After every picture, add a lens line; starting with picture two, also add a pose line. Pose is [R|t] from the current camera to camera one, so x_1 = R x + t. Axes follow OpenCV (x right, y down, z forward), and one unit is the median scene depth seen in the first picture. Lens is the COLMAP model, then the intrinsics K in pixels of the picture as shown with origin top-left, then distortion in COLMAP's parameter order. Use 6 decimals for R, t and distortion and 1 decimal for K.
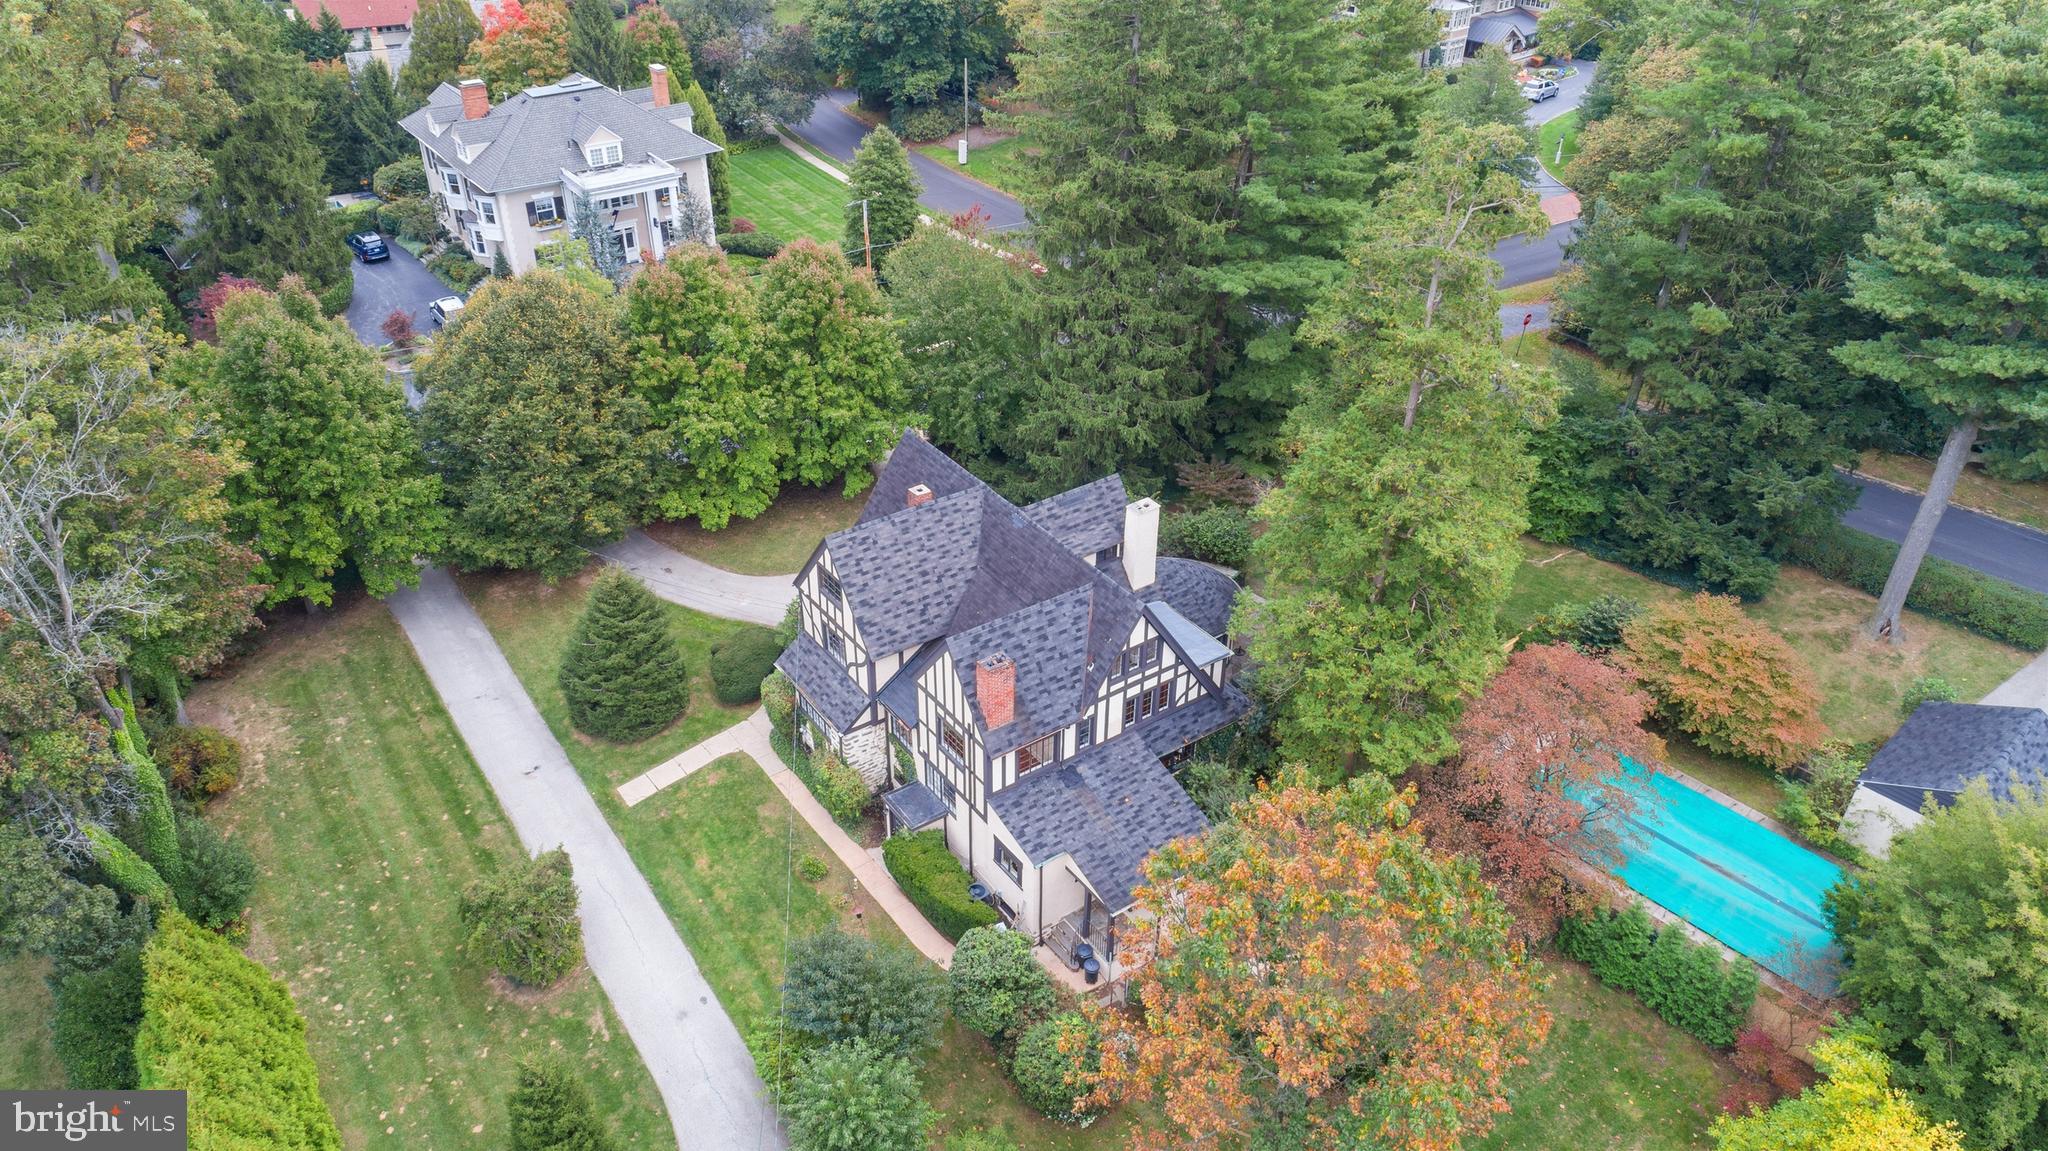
lens RADIAL K [[1323.9, 0, 1024.0], [0, 1323.9, 575.5], [0, 0, 1]] dist [-0.009957, -0.000225]
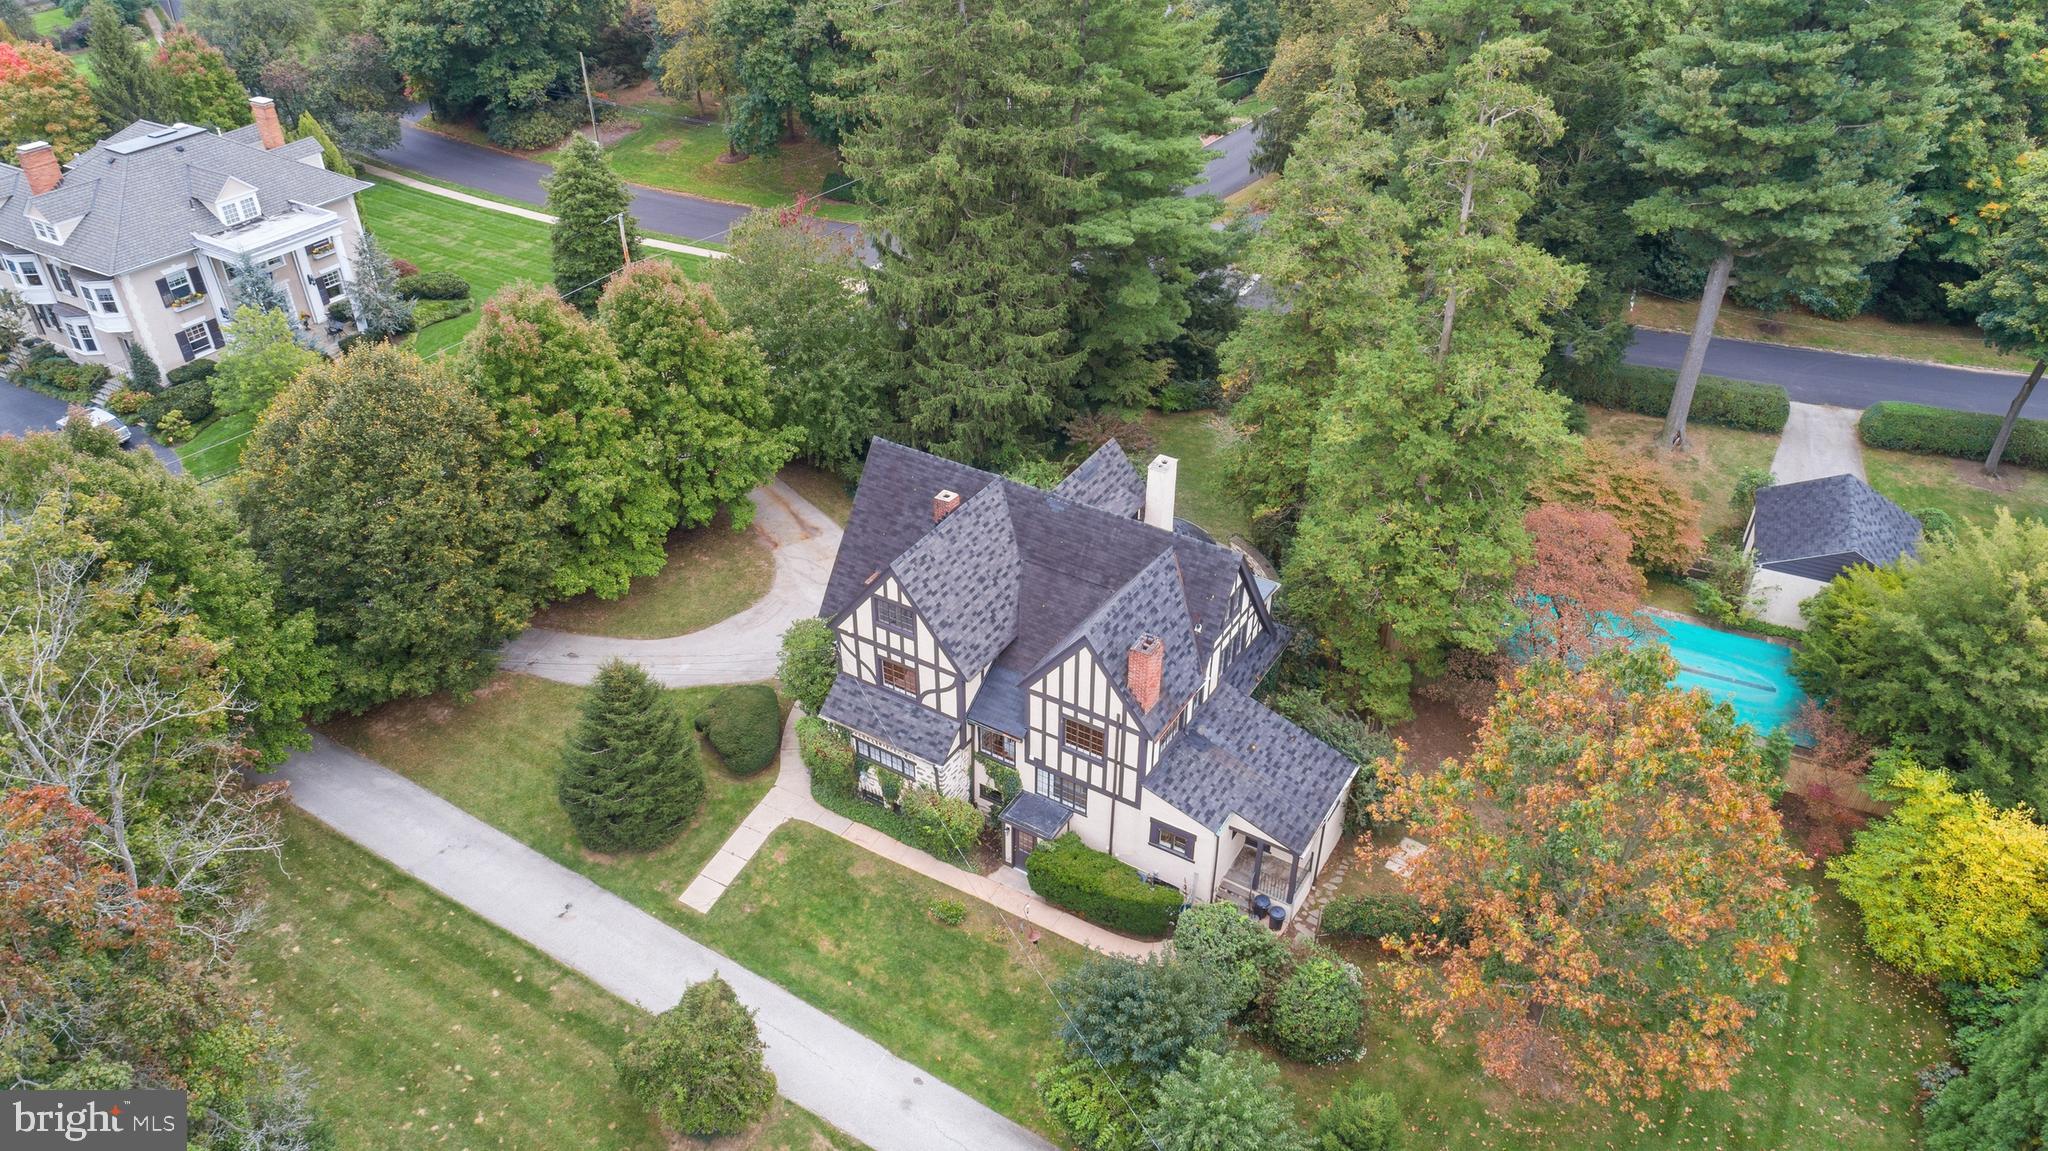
lens RADIAL K [[1323.9, 0, 1024.0], [0, 1323.9, 575.5], [0, 0, 1]] dist [-0.009957, -0.000225]
pose [[0.920457, -0.233790, 0.313212, -0.292031], [0.226560, 0.972157, 0.059838, -0.046181], [-0.318481, 0.015883, 0.947796, 0.073619]]
